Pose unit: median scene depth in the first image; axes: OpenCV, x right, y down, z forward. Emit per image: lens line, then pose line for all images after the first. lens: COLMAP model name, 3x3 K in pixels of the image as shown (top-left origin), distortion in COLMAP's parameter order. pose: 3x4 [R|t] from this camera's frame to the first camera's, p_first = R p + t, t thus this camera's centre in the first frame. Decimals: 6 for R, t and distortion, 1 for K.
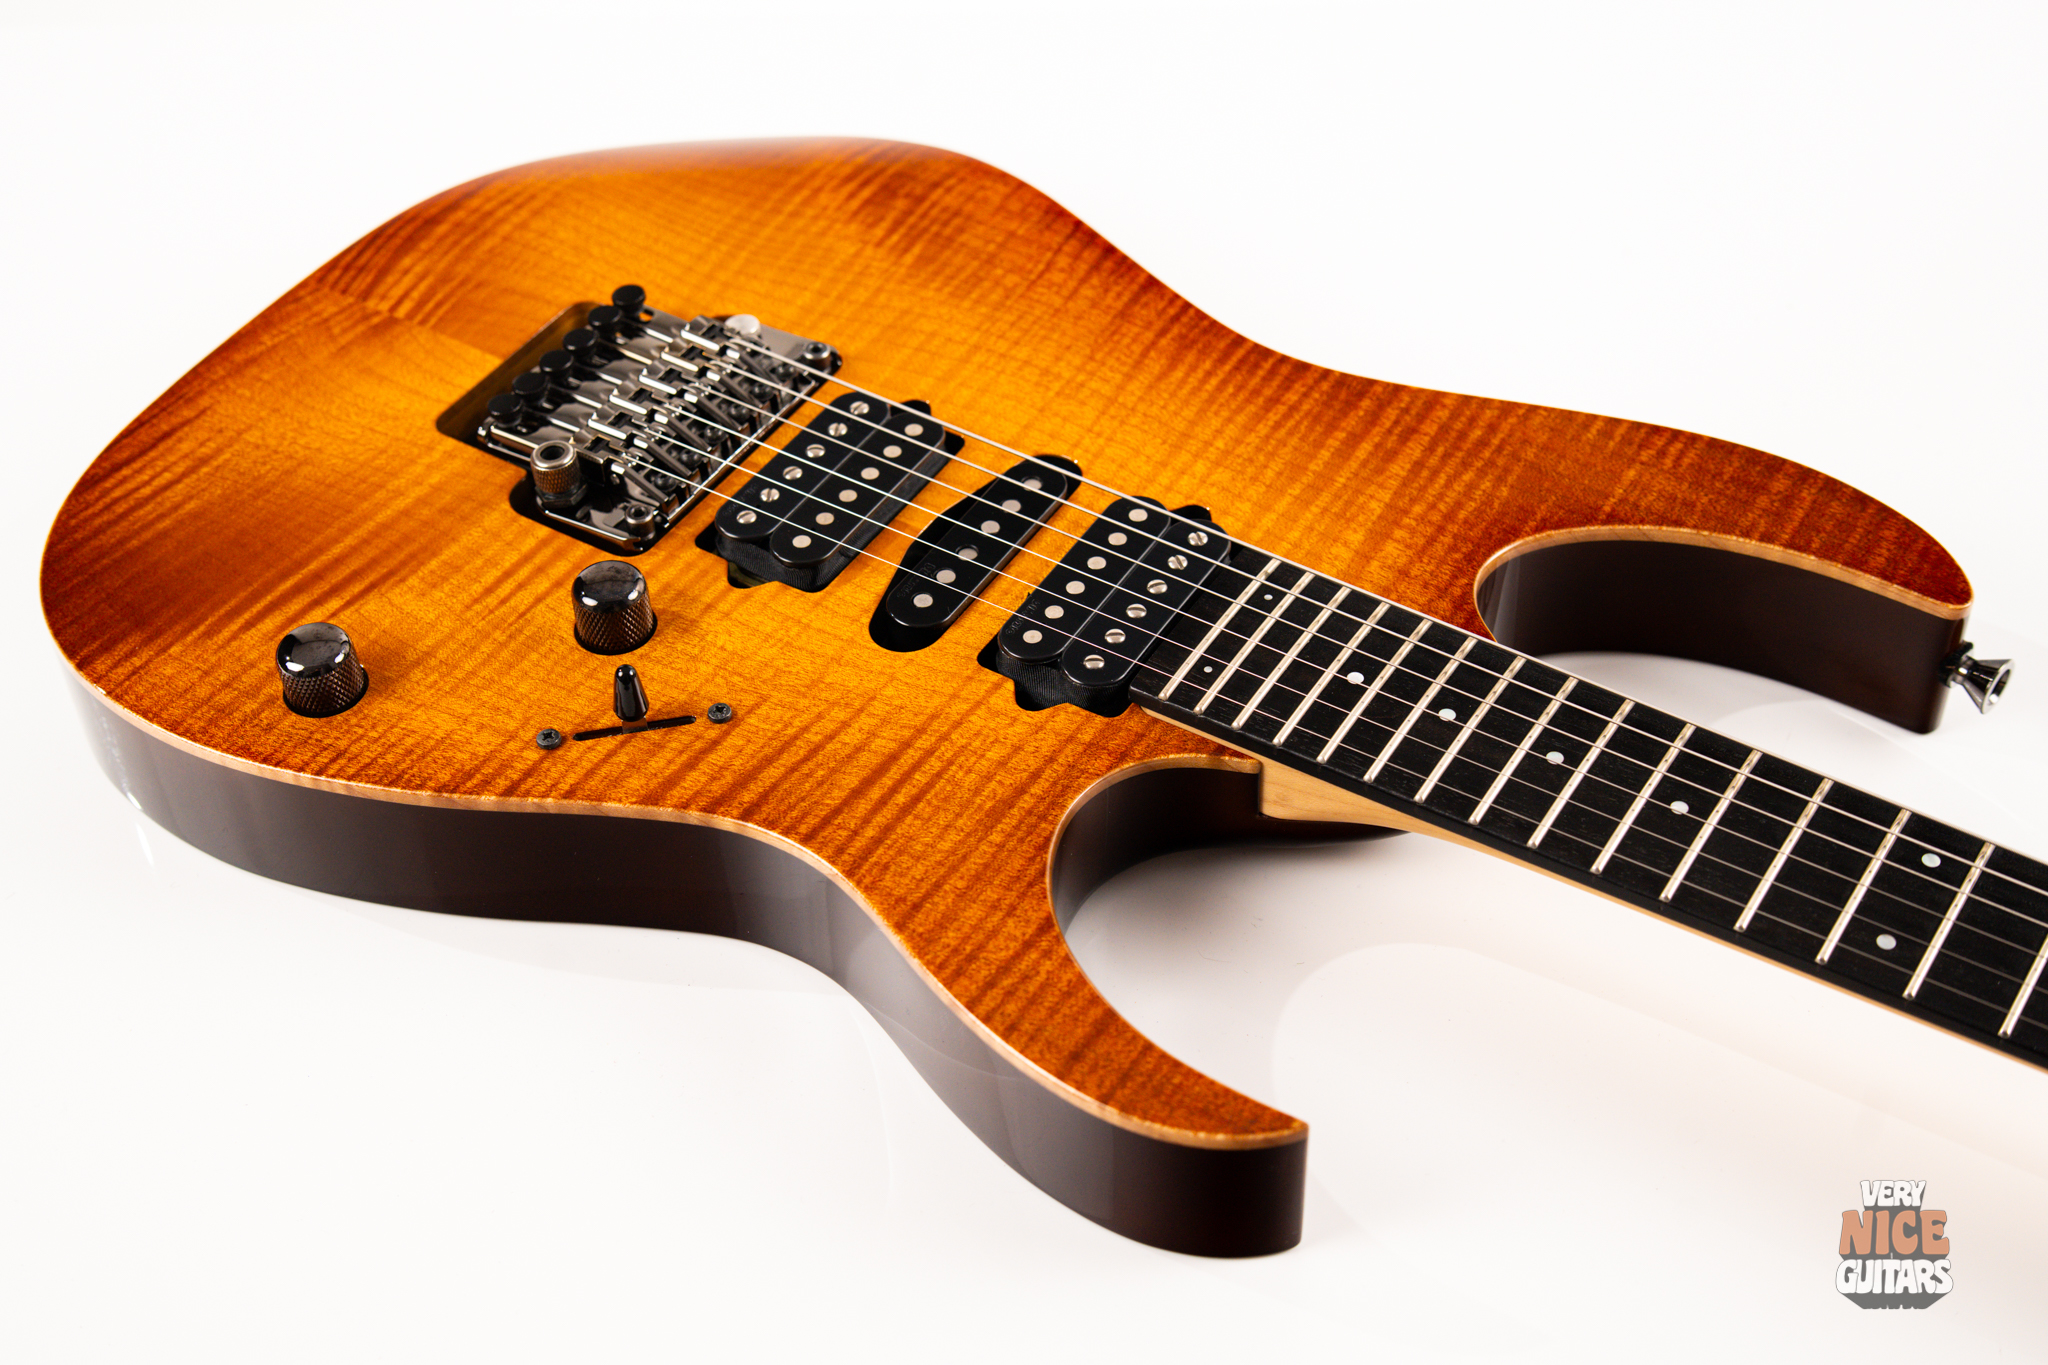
lens RADIAL K [[2917.5, 0, 1007.8], [0, 2917.5, 683.0], [0, 0, 1]] dist [0.103770, -0.319626]
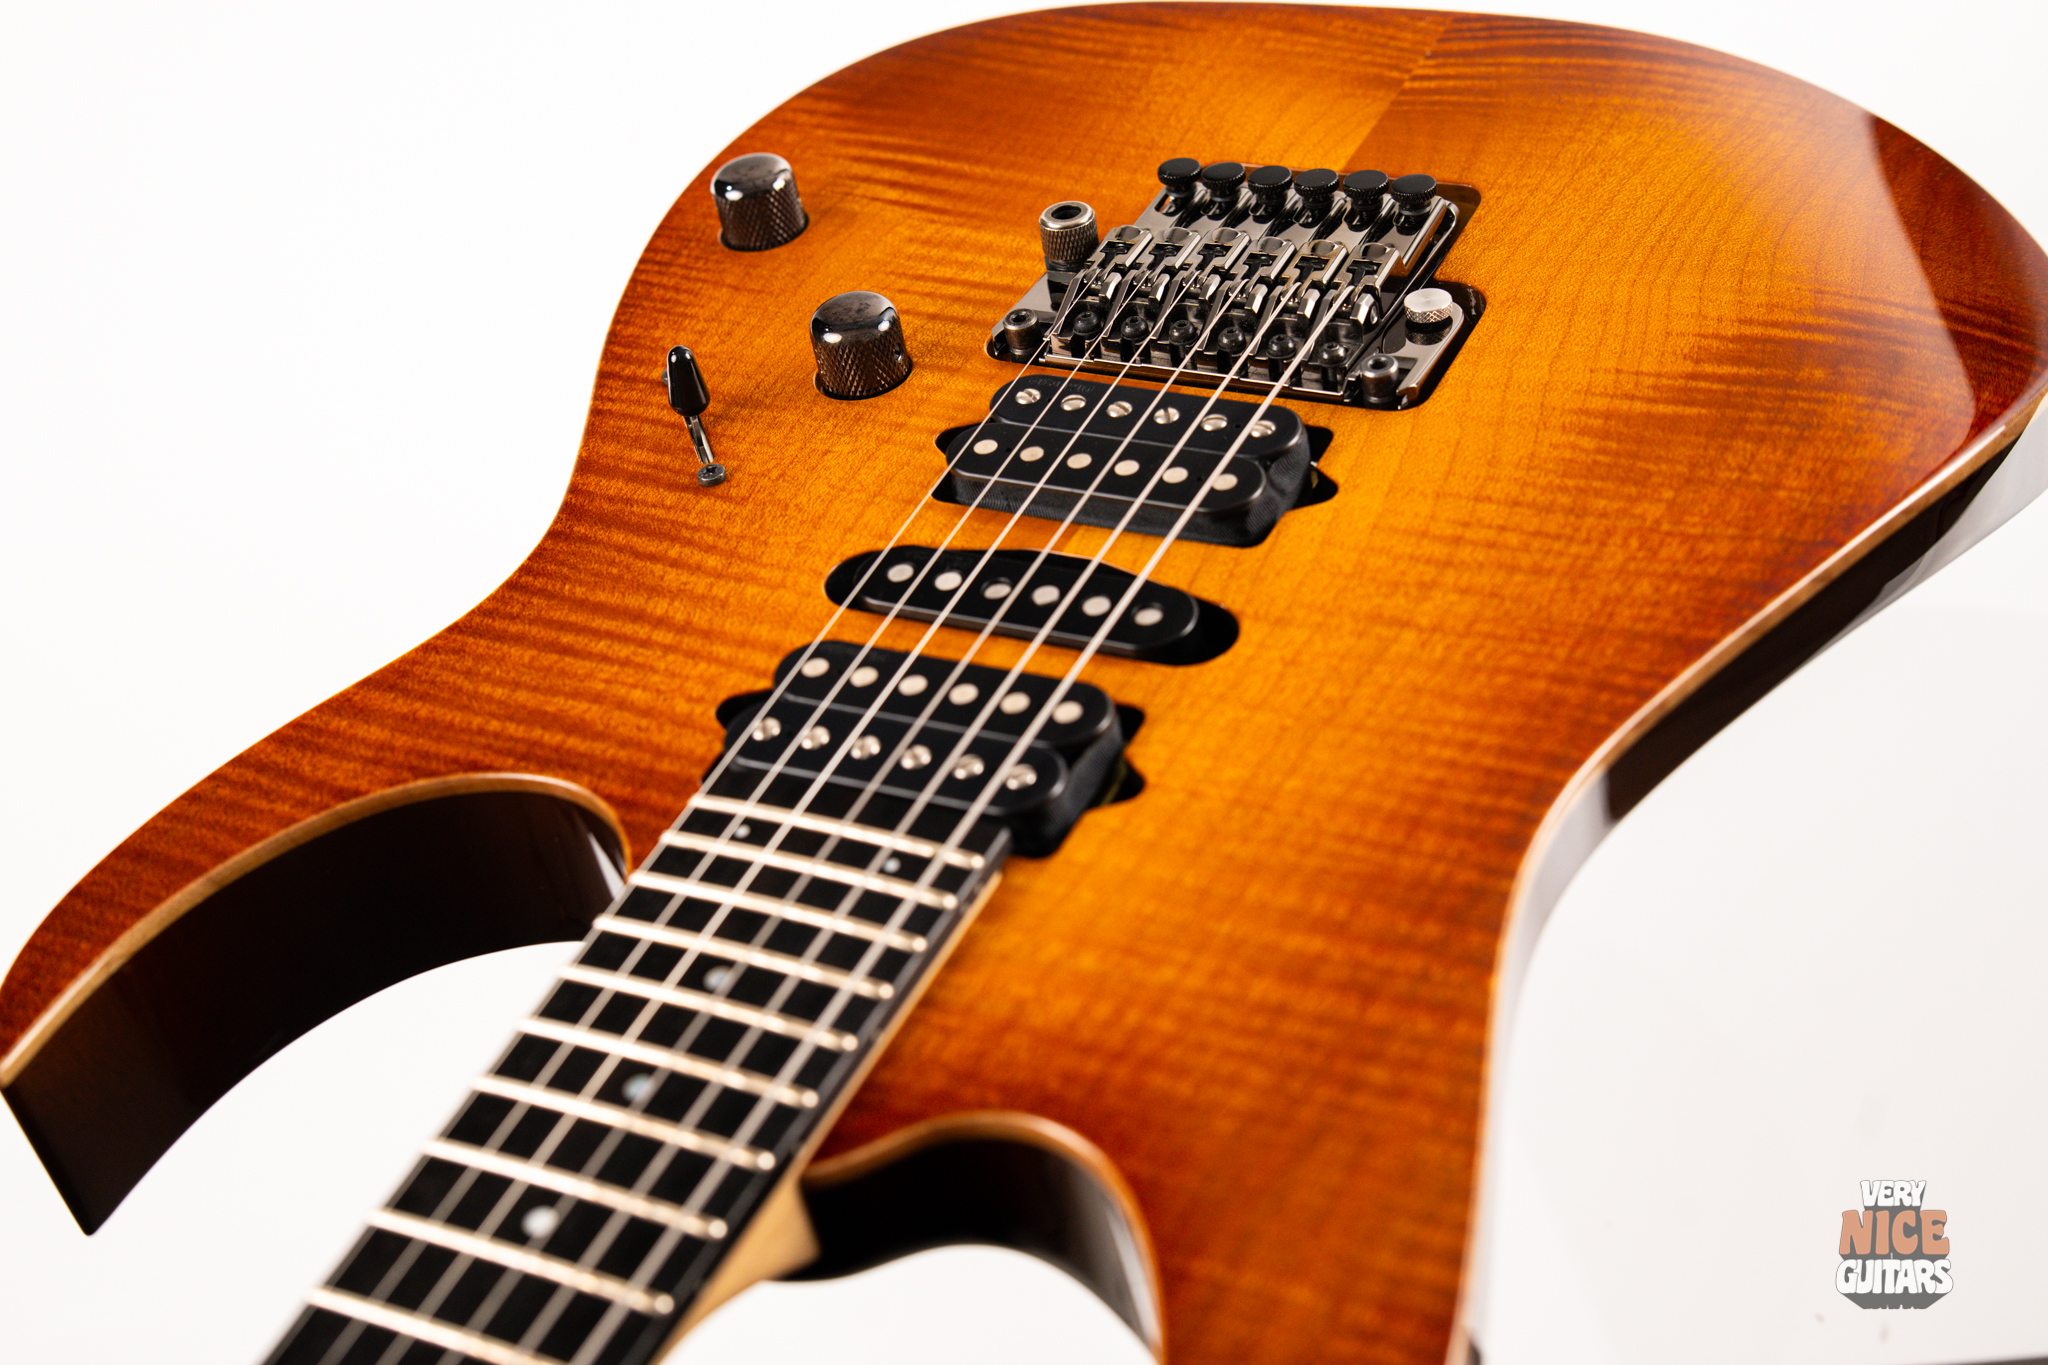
lens RADIAL K [[2917.5, 0, 1007.8], [0, 2917.5, 683.0], [0, 0, 1]] dist [0.103770, -0.319626]
pose [[0.098787, 0.639534, -0.762389, 0.550927], [-0.564412, 0.666992, 0.486376, -0.380577], [0.819561, 0.382254, 0.426851, 0.693069]]
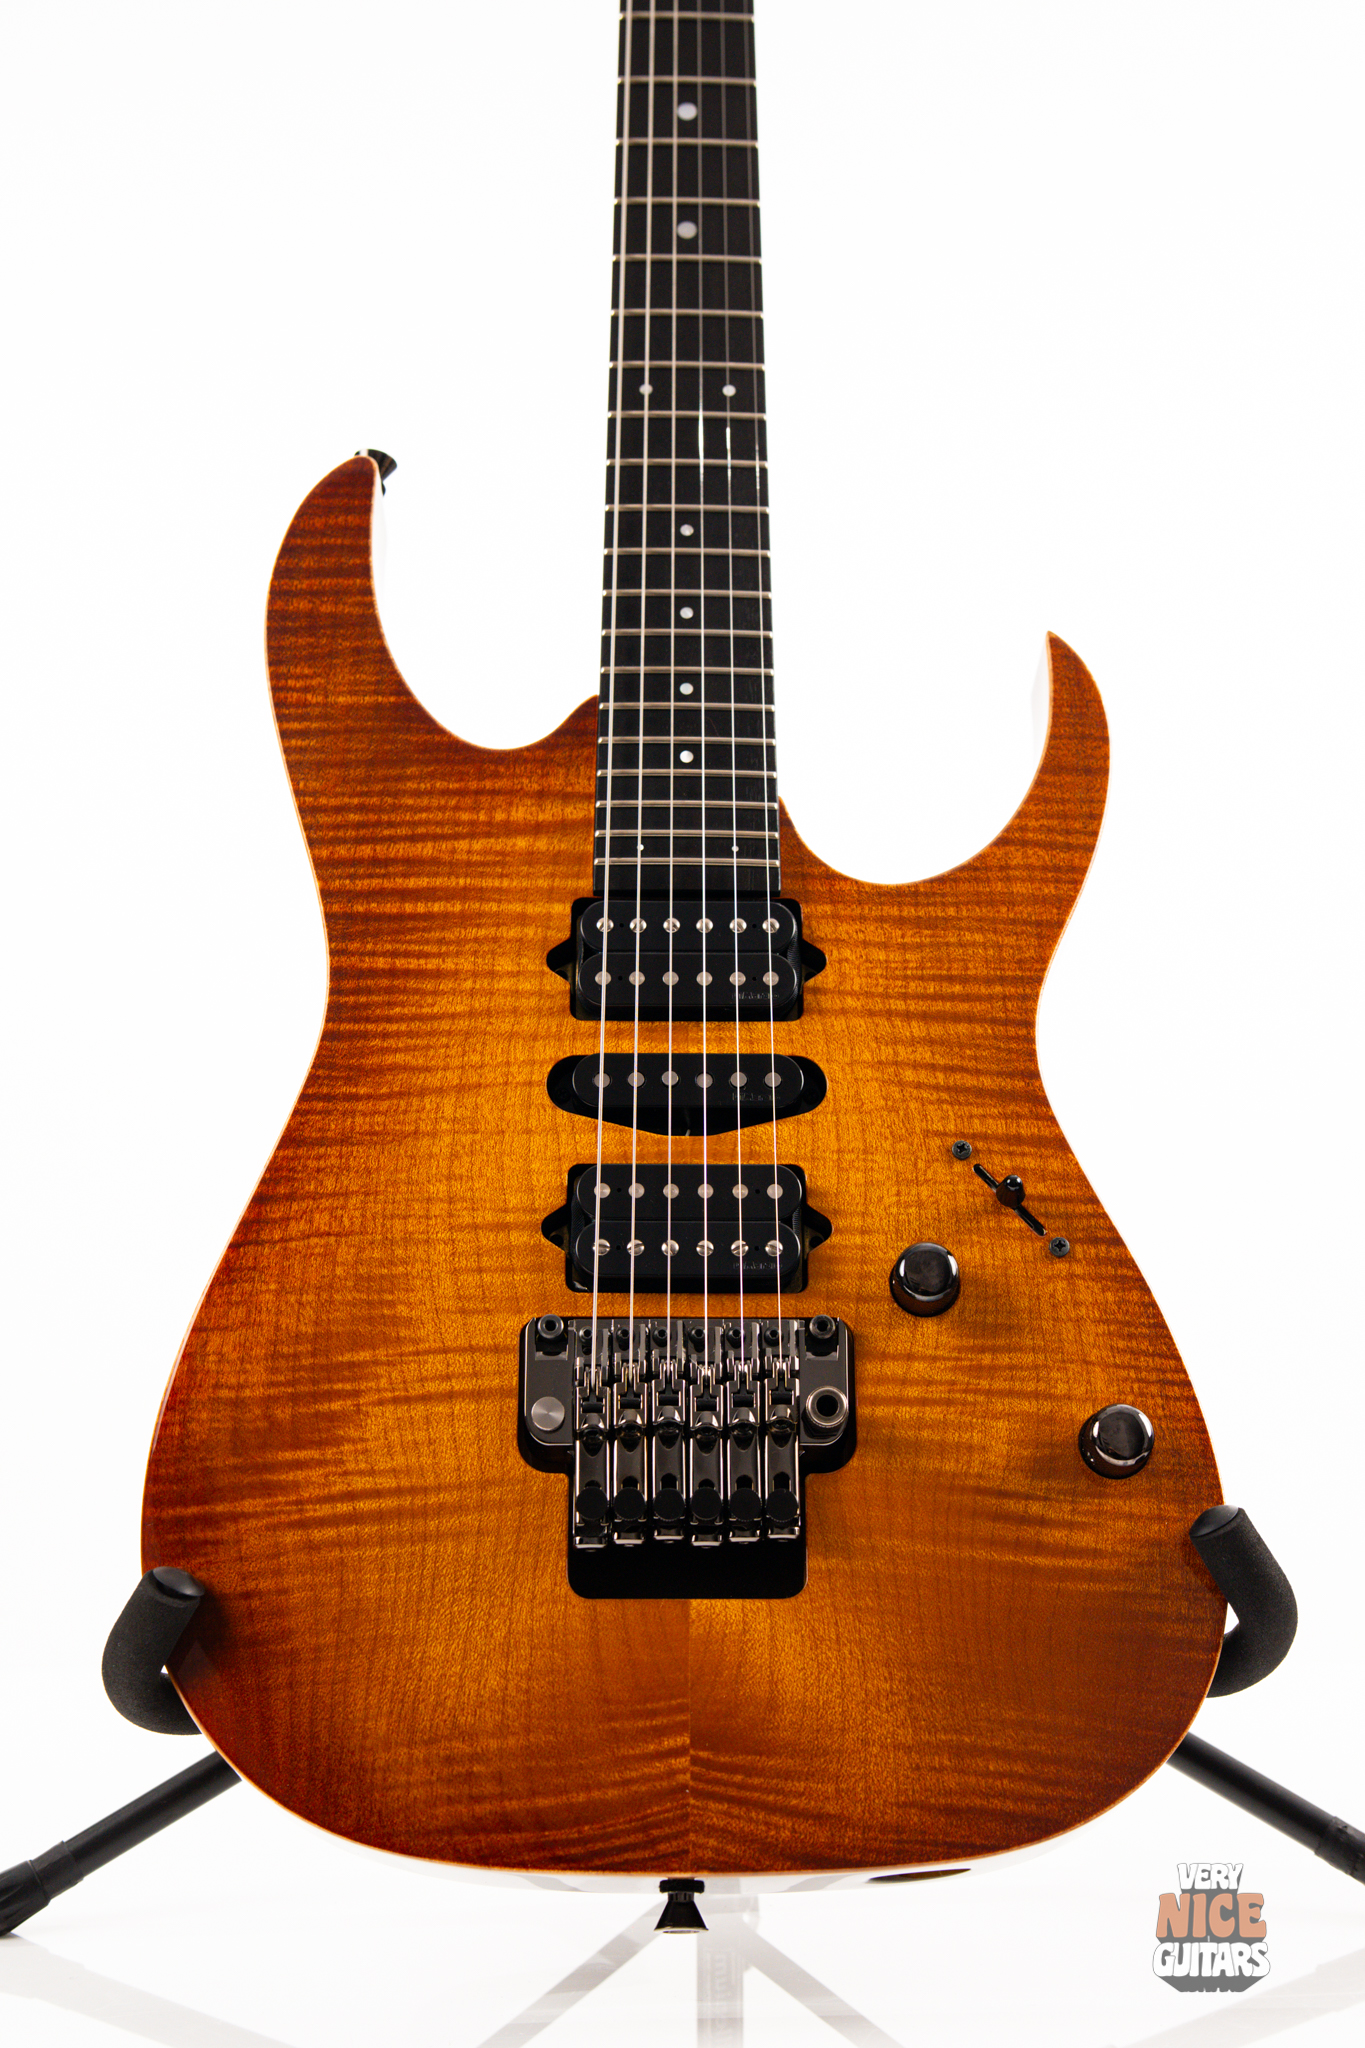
lens RADIAL K [[3038.2, 0, 706.4], [0, 3038.2, 1022.2], [0, 0, 1]] dist [0.102889, -0.097300]
pose [[-0.539017, -0.770156, 0.341058, -0.414072], [0.589786, -0.056019, 0.805615, -1.029964], [-0.601343, 0.635391, 0.484422, 0.380543]]
